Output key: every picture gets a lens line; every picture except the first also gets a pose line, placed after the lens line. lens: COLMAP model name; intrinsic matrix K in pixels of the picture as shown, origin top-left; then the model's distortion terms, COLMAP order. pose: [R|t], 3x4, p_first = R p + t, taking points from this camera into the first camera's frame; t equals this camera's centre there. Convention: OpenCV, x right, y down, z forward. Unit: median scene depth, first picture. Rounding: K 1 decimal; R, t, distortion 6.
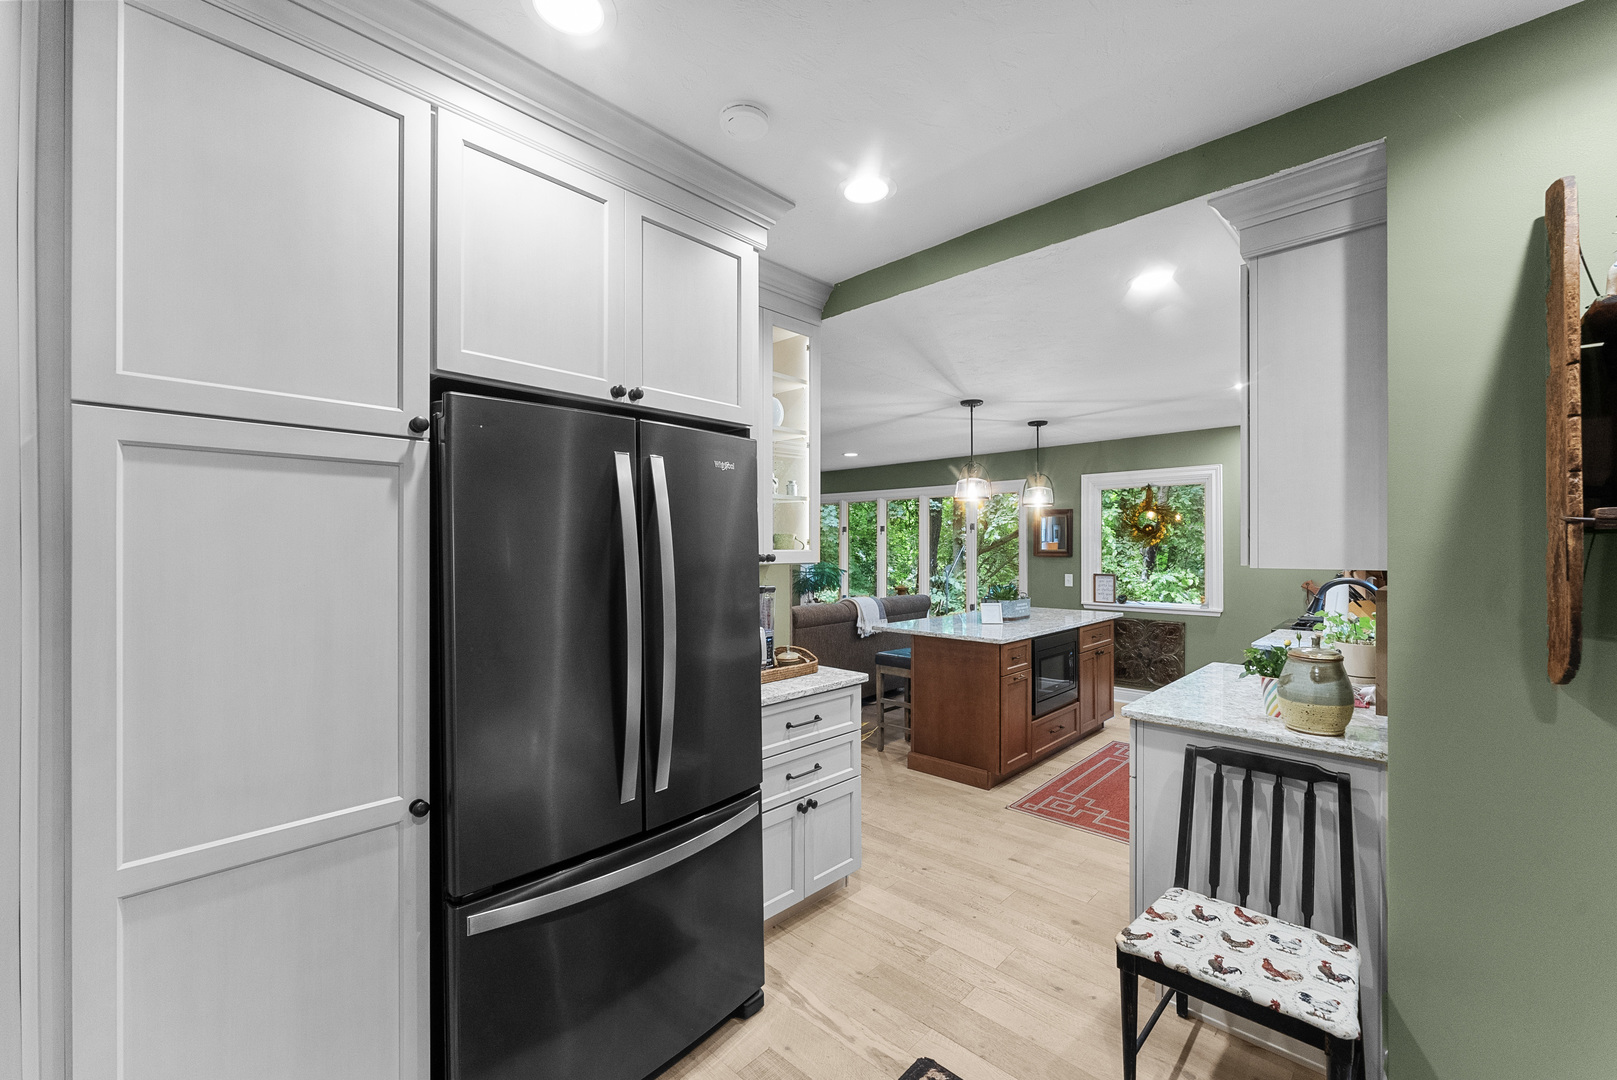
lens RADIAL K [[664.7, 0, 808.9], [0, 664.7, 546.7], [0, 0, 1]] dist [0.000072, -0.000325]
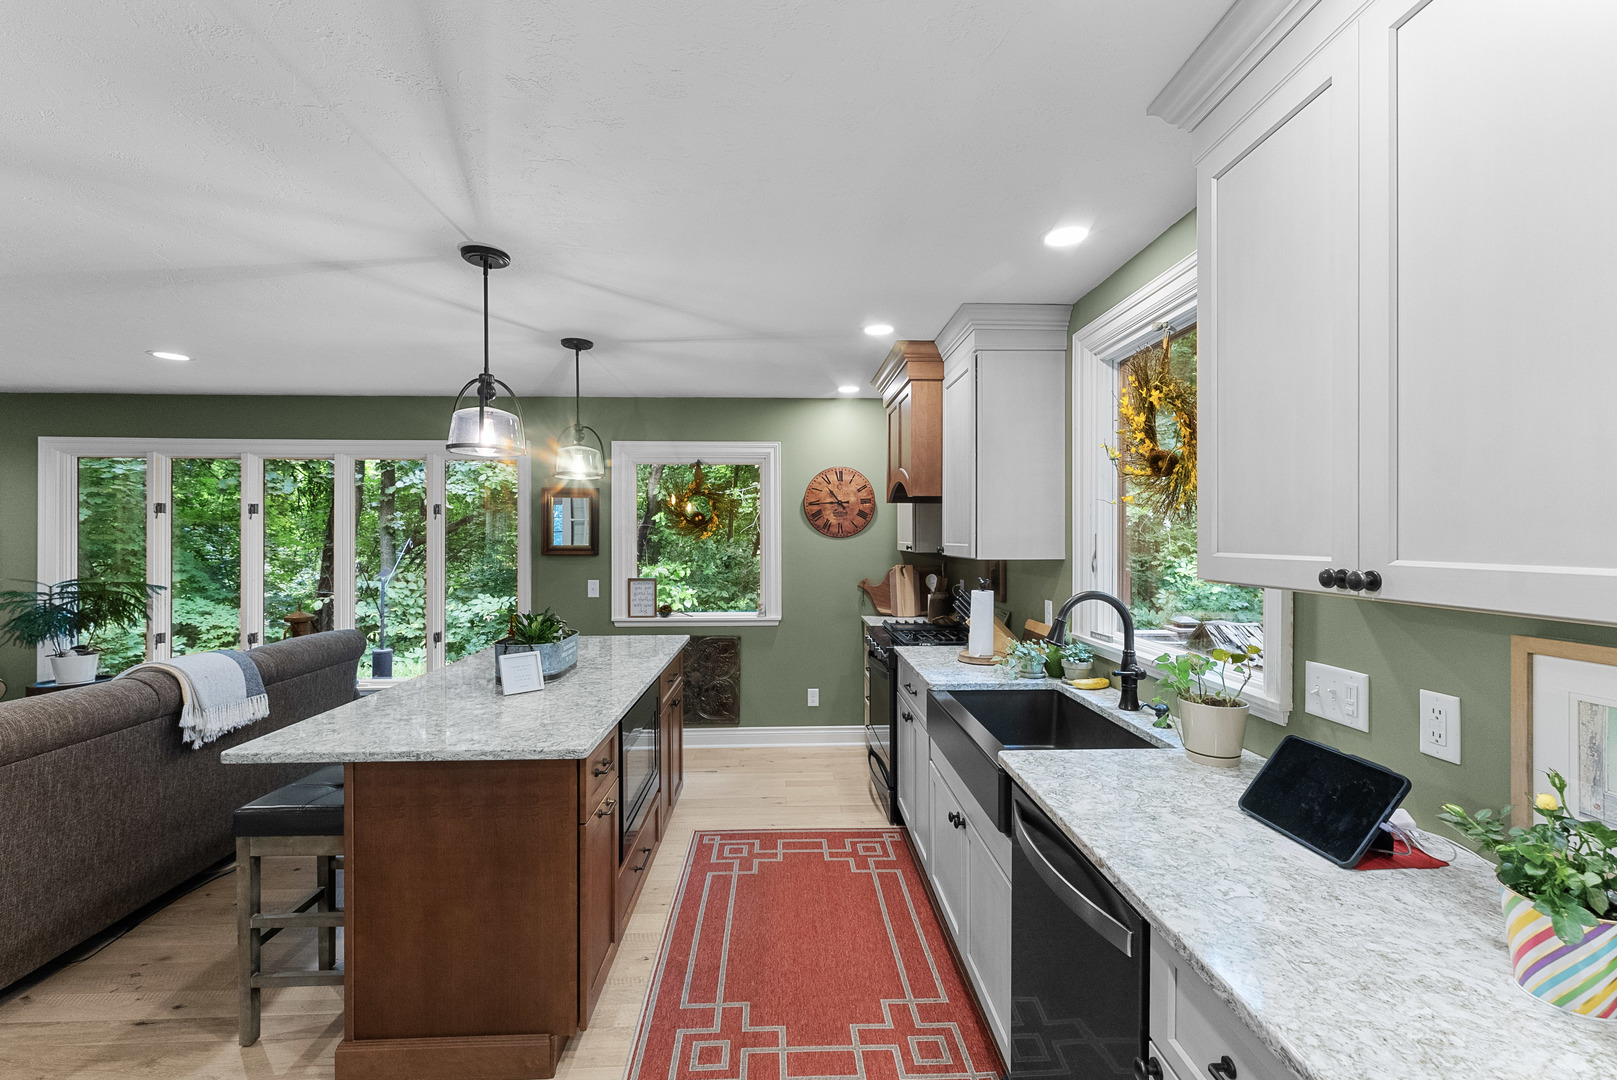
lens RADIAL K [[664.7, 0, 801.0], [0, 664.7, 537.9], [0, 0, 1]] dist [0.000072, -0.000325]
pose [[0.696555, -0.000763, 0.717503, 0.040838], [-0.001678, 0.999995, 0.002693, -0.006144], [-0.717501, -0.003079, 0.696551, 0.380267]]
